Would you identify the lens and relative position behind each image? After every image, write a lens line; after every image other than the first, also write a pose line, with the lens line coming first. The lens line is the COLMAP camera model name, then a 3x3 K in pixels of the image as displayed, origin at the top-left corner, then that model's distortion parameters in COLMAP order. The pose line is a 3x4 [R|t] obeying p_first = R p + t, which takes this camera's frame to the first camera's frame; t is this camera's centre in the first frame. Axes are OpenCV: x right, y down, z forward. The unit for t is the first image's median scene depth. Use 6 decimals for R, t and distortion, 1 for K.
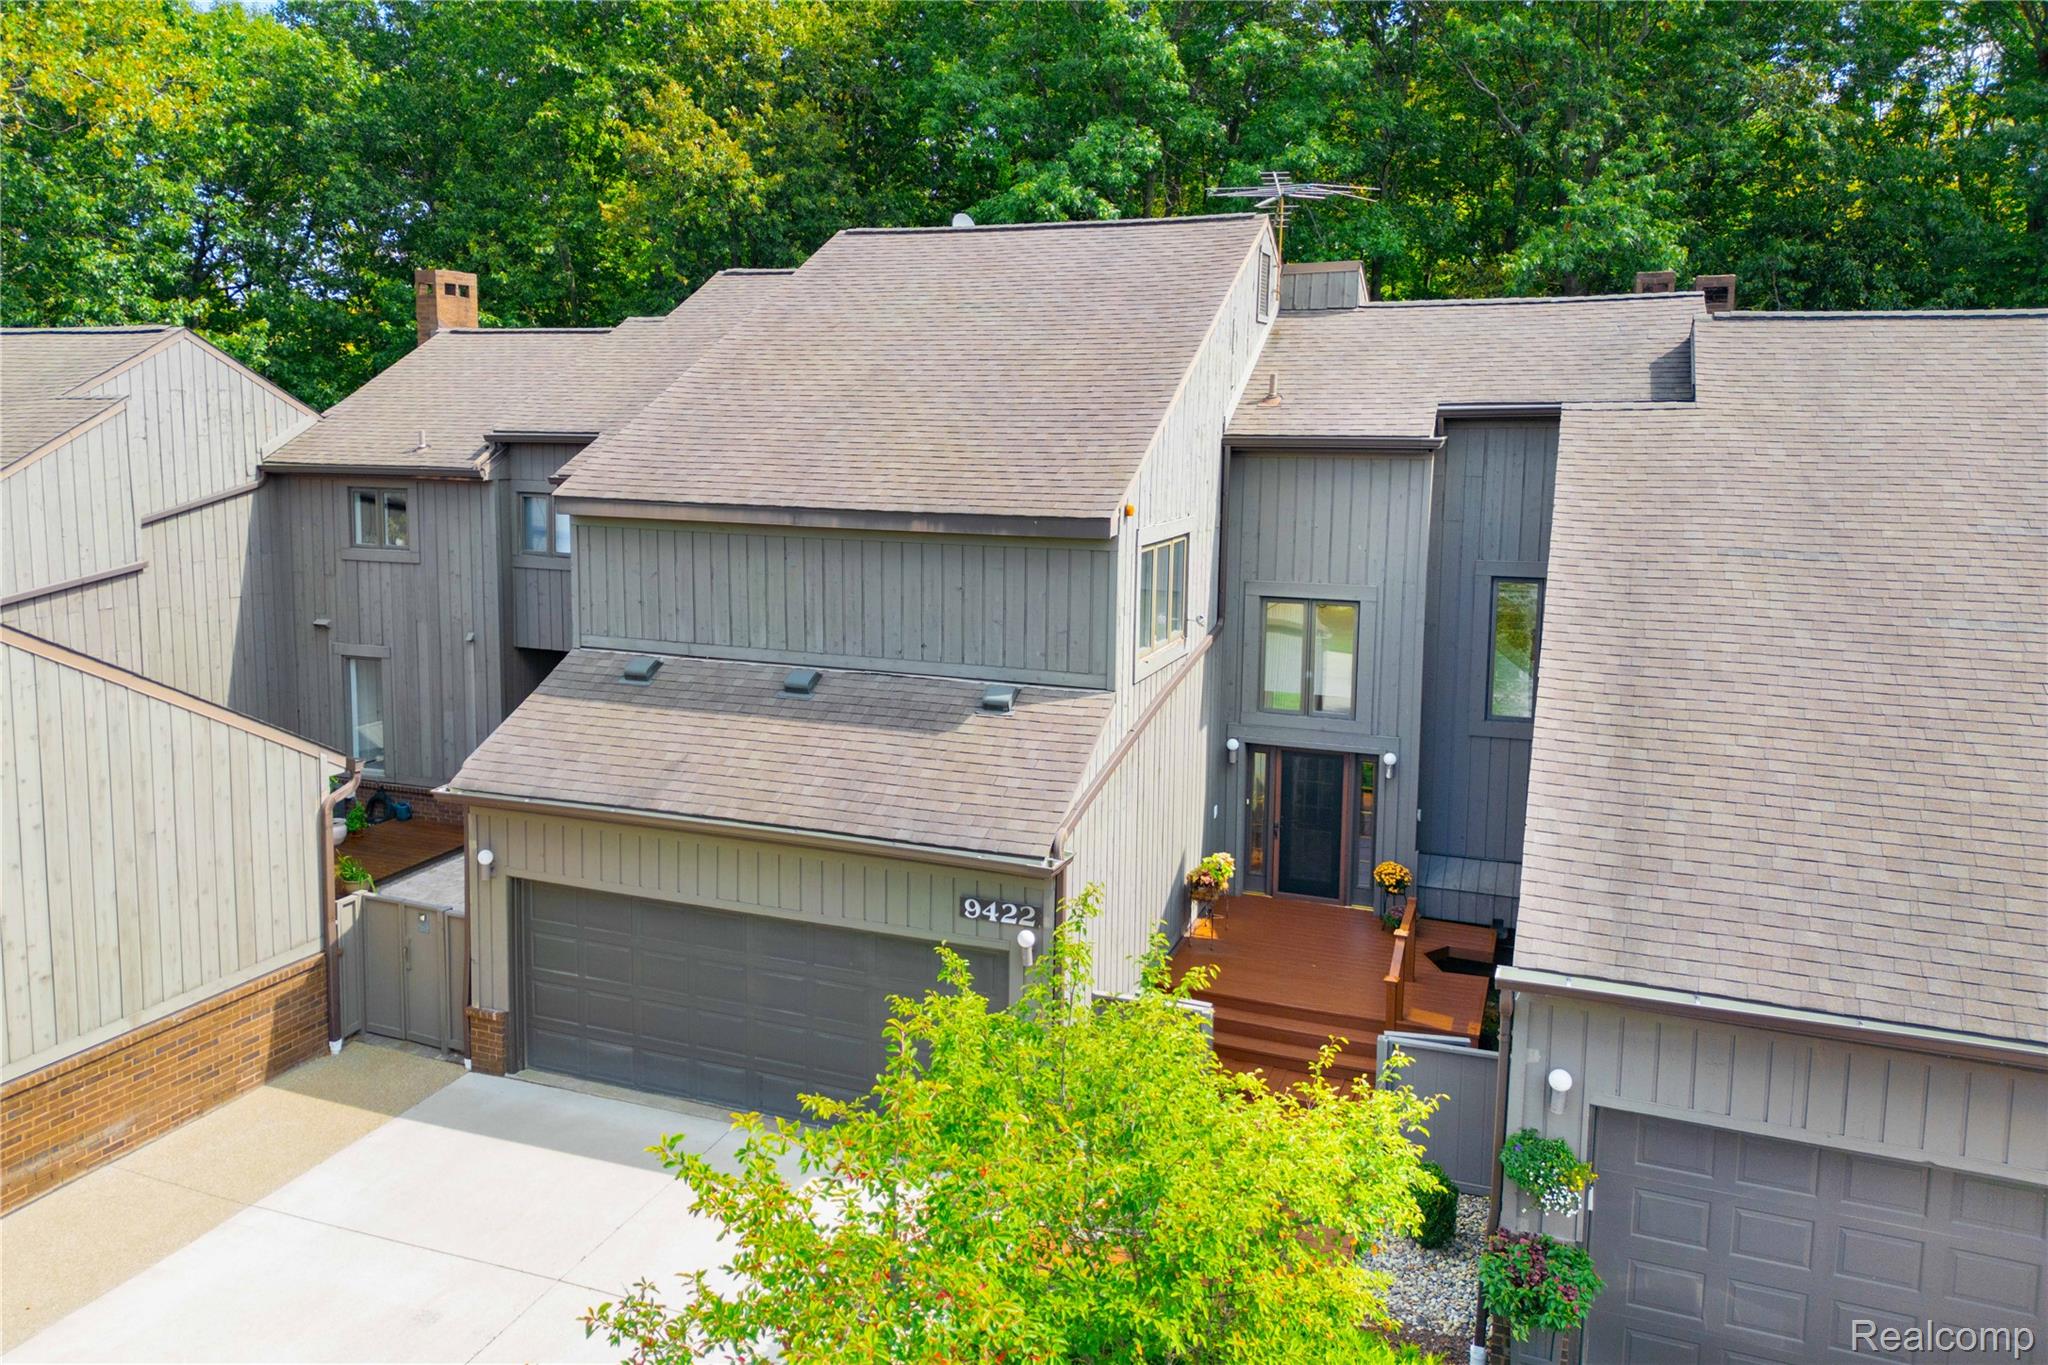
lens RADIAL K [[1563.3, 0, 887.5], [0, 1563.3, 561.3], [0, 0, 1]] dist [0.052421, -0.057302]
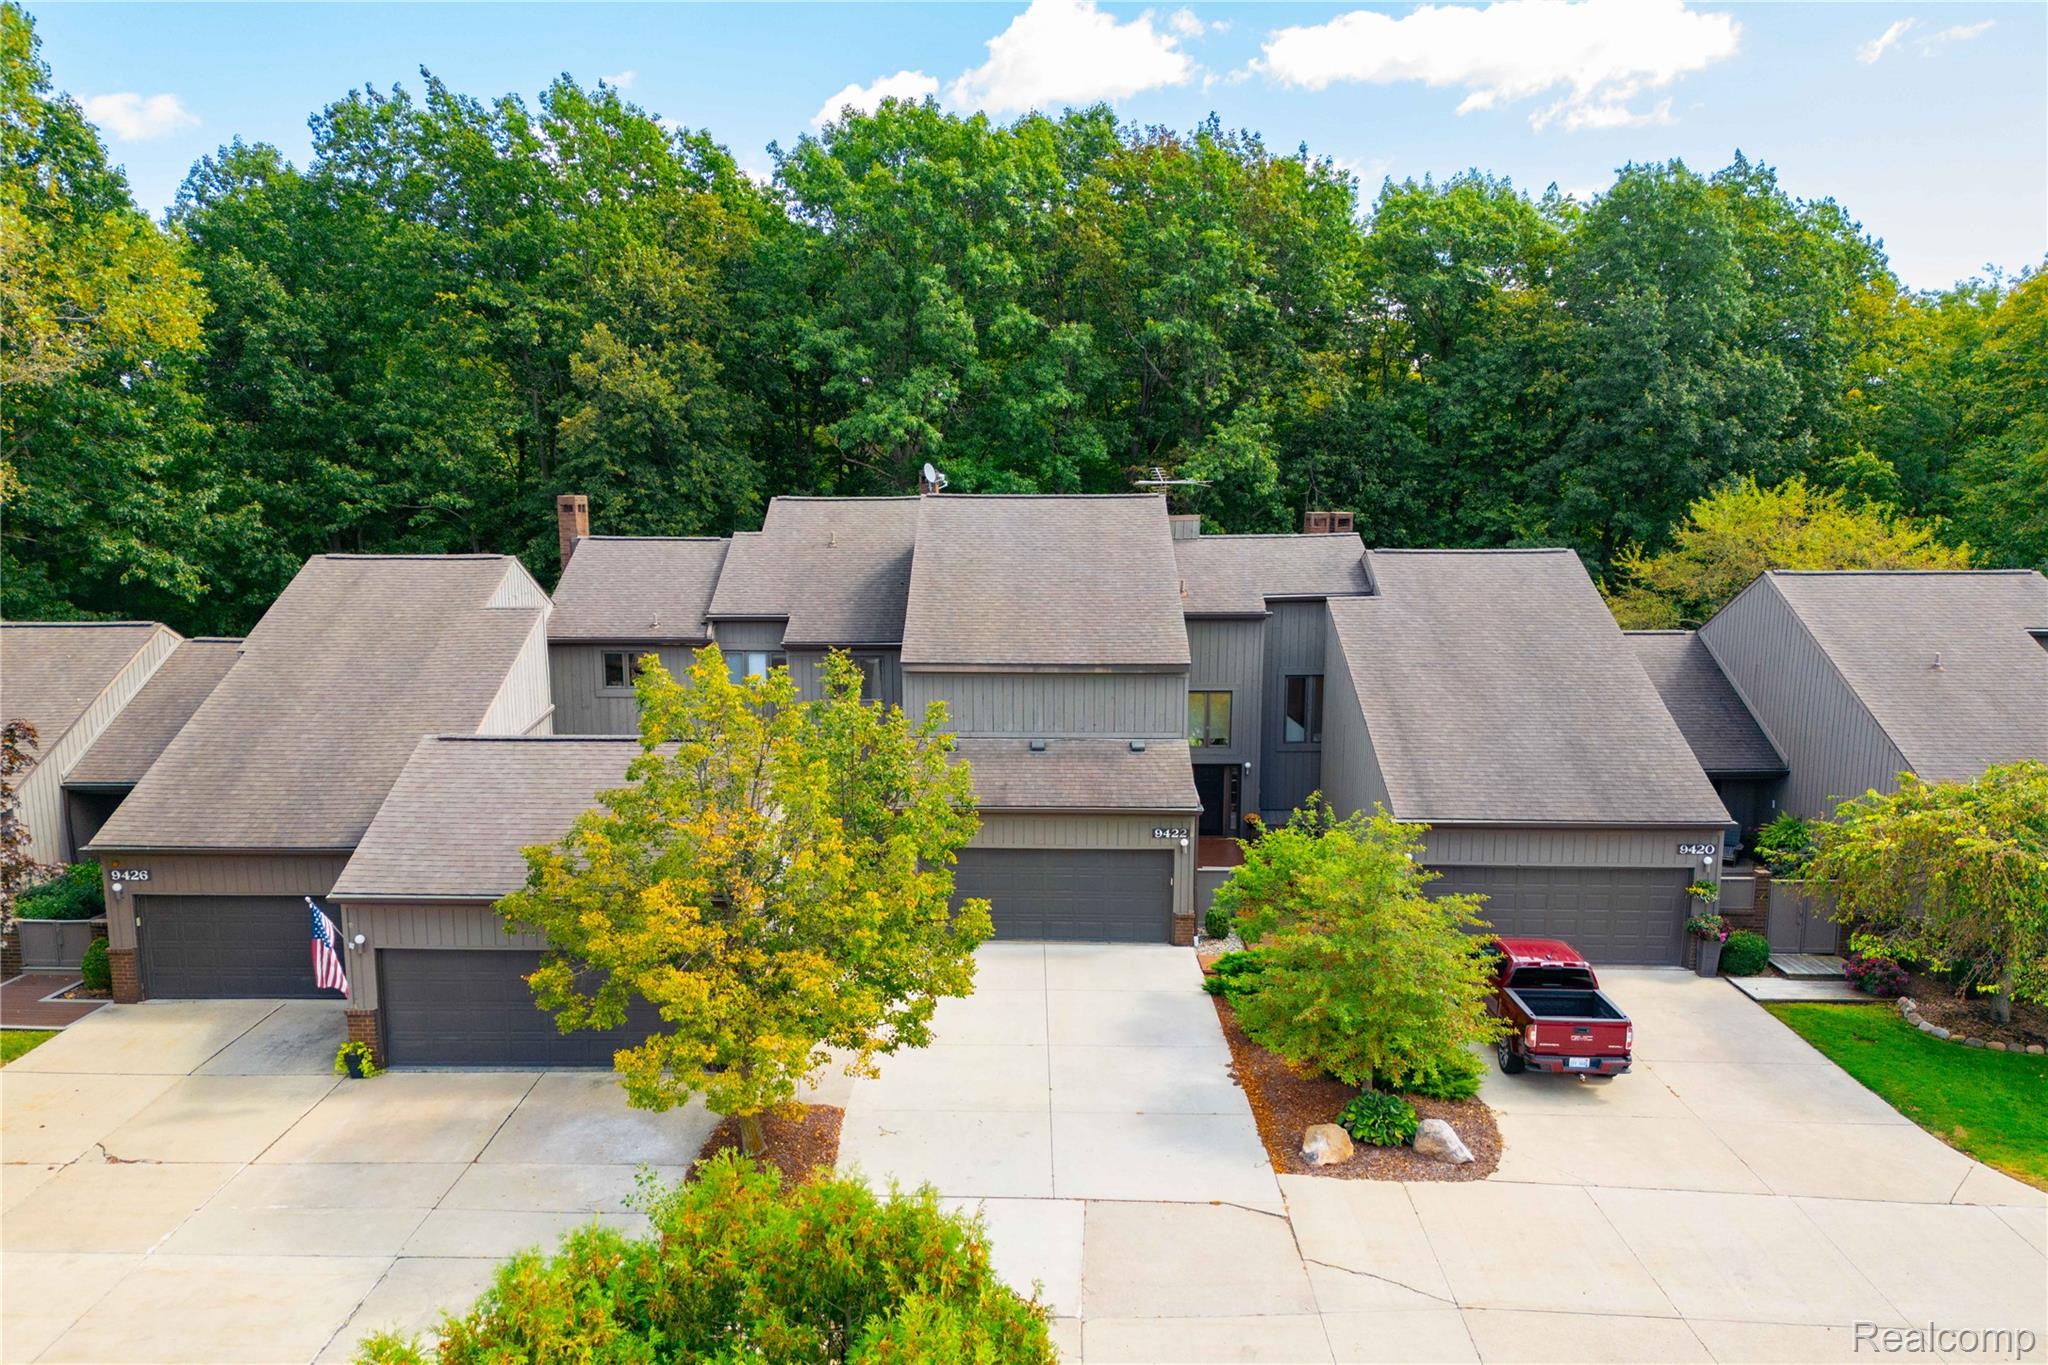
lens RADIAL K [[1508.6, 0, 934.5], [0, 1508.6, 717.7], [0, 0, 1]] dist [0.008519, 0.000987]
pose [[0.937434, -0.063253, 0.342370, -0.837449], [0.045689, 0.997204, 0.059134, -0.083030], [-0.345153, -0.039792, 0.937702, -0.816355]]
